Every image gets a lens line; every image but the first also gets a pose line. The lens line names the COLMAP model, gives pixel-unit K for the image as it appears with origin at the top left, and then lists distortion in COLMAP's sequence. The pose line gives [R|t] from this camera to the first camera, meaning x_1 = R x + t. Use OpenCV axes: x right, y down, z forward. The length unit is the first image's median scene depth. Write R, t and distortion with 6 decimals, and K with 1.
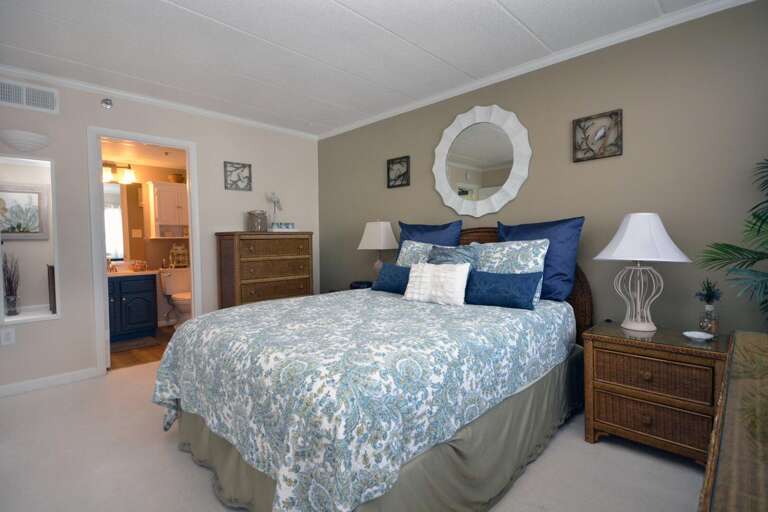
lens RADIAL K [[380.7, 0, 384.0], [0, 380.7, 256.0], [0, 0, 1]] dist [0.007730, 0.000246]
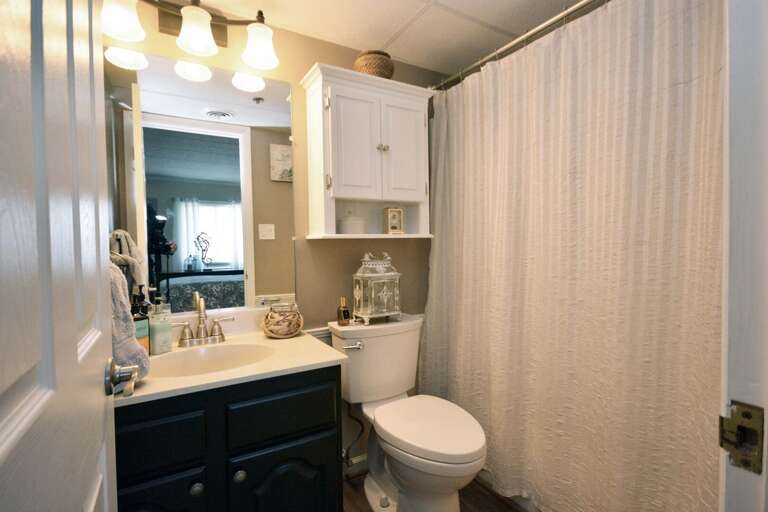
lens RADIAL K [[380.7, 0, 384.0], [0, 380.7, 256.0], [0, 0, 1]] dist [0.007730, 0.000246]
pose [[0.969219, 0.008399, -0.246056, -0.452759], [-0.013707, 0.999709, -0.019868, -0.023005], [0.245817, 0.022630, 0.969052, 0.669572]]
